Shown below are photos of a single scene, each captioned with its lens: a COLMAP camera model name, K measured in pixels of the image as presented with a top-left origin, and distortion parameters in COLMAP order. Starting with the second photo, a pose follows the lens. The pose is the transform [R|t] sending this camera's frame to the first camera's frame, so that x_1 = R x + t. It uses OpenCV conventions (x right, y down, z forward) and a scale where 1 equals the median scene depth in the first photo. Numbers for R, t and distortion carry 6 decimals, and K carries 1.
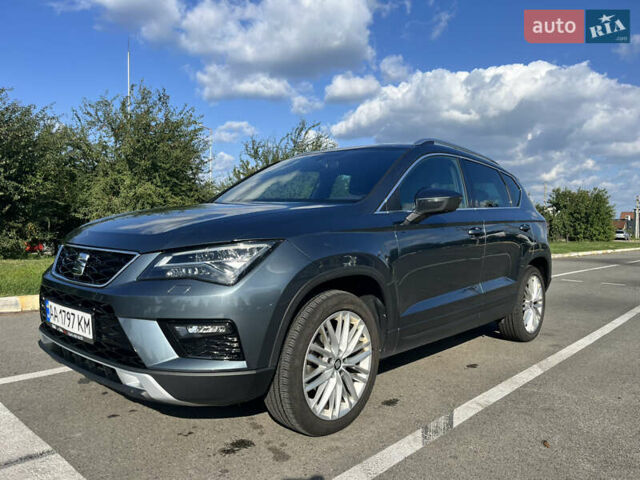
lens RADIAL K [[487.1, 0, 318.9], [0, 487.1, 252.5], [0, 0, 1]] dist [0.063382, -0.091084]
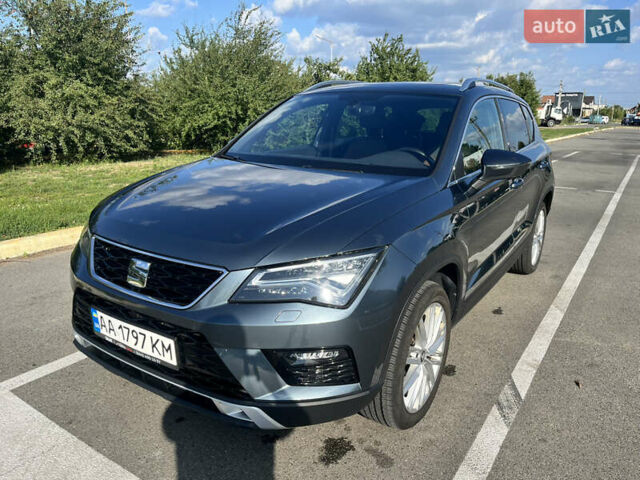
lens RADIAL K [[487.1, 0, 325.4], [0, 487.1, 237.4], [0, 0, 1]] dist [0.063382, -0.091084]
pose [[0.987940, -0.048202, 0.147140, -0.155756], [0.017925, 0.979523, 0.200531, -0.110689], [-0.153793, -0.195475, 0.968575, 0.071911]]
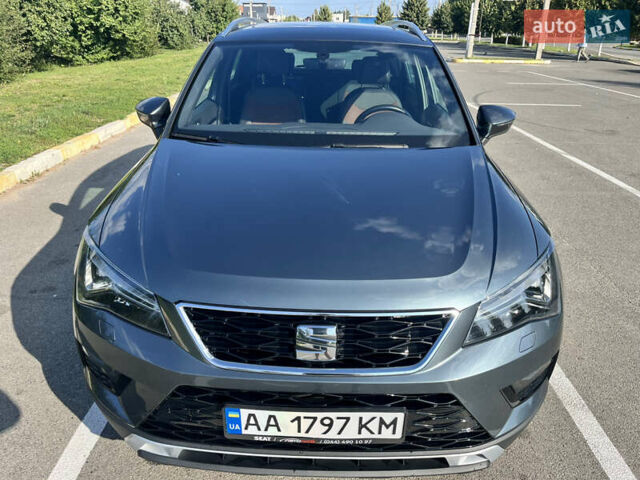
lens RADIAL K [[487.1, 0, 313.4], [0, 487.1, 246.3], [0, 0, 1]] dist [0.063382, -0.091084]
pose [[0.752947, -0.288478, 0.591482, -0.444416], [0.048292, 0.920596, 0.387518, -0.178646], [-0.656306, -0.263216, 0.707092, 0.324729]]
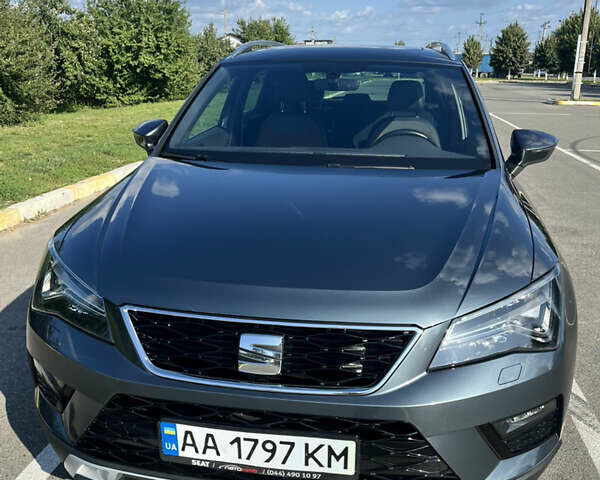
lens RADIAL K [[611.6, 0, 298.6], [0, 611.6, 241.0], [0, 0, 1]] dist [0.020958, 0.000000]
pose [[0.837011, -0.175775, 0.518186, -0.430100], [0.051737, 0.968180, 0.244848, -0.149094], [-0.544735, -0.178131, 0.819471, 0.227850]]
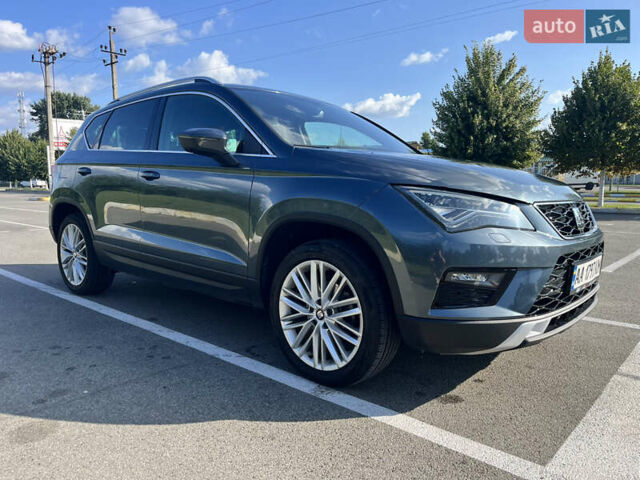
lens RADIAL K [[487.1, 0, 321.2], [0, 487.1, 243.9], [0, 0, 1]] dist [0.063382, -0.091084]
pose [[-0.021189, -0.151249, 0.988269, -0.811918], [0.050287, 0.987078, 0.152145, -0.058326], [-0.998510, 0.052921, -0.013309, 0.842636]]
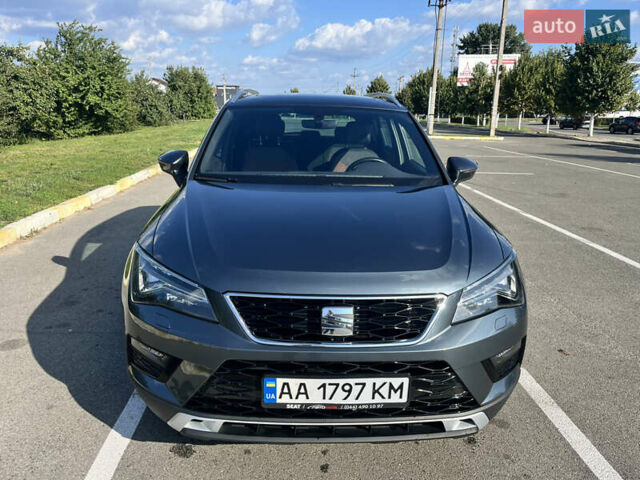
lens RADIAL K [[487.1, 0, 315.6], [0, 487.1, 243.1], [0, 0, 1]] dist [0.063382, -0.091084]
pose [[0.709040, -0.203673, 0.675115, -0.548321], [0.042462, 0.967975, 0.247429, -0.158172], [-0.703889, -0.146770, 0.694981, 0.273093]]
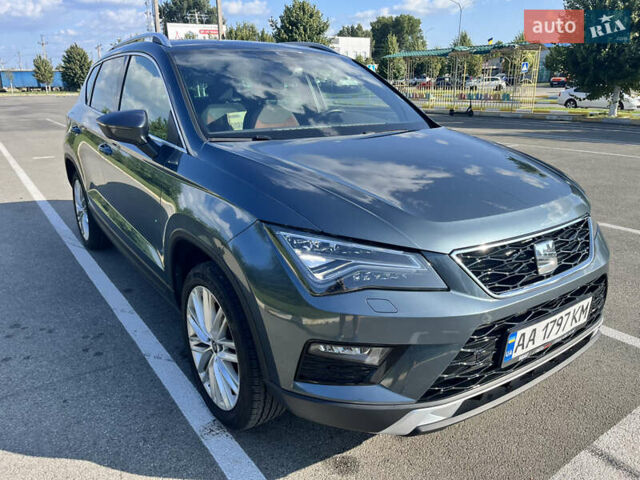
lens RADIAL K [[487.1, 0, 319.8], [0, 487.1, 235.1], [0, 0, 1]] dist [0.063382, -0.091084]
pose [[0.211521, -0.319057, 0.923830, -0.674928], [0.063407, 0.947705, 0.312785, -0.144517], [-0.975314, -0.007584, 0.220690, 0.636522]]
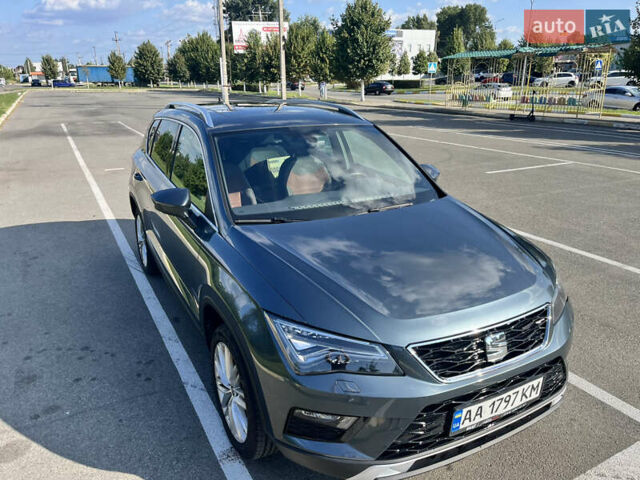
lens RADIAL K [[487.1, 0, 317.0], [0, 487.1, 244.5], [0, 0, 1]] dist [0.063382, -0.091084]
pose [[0.332520, -0.338182, 0.880377, -0.723910], [0.065960, 0.939550, 0.335999, -0.261922], [-0.940787, -0.053657, 0.334726, 0.552884]]
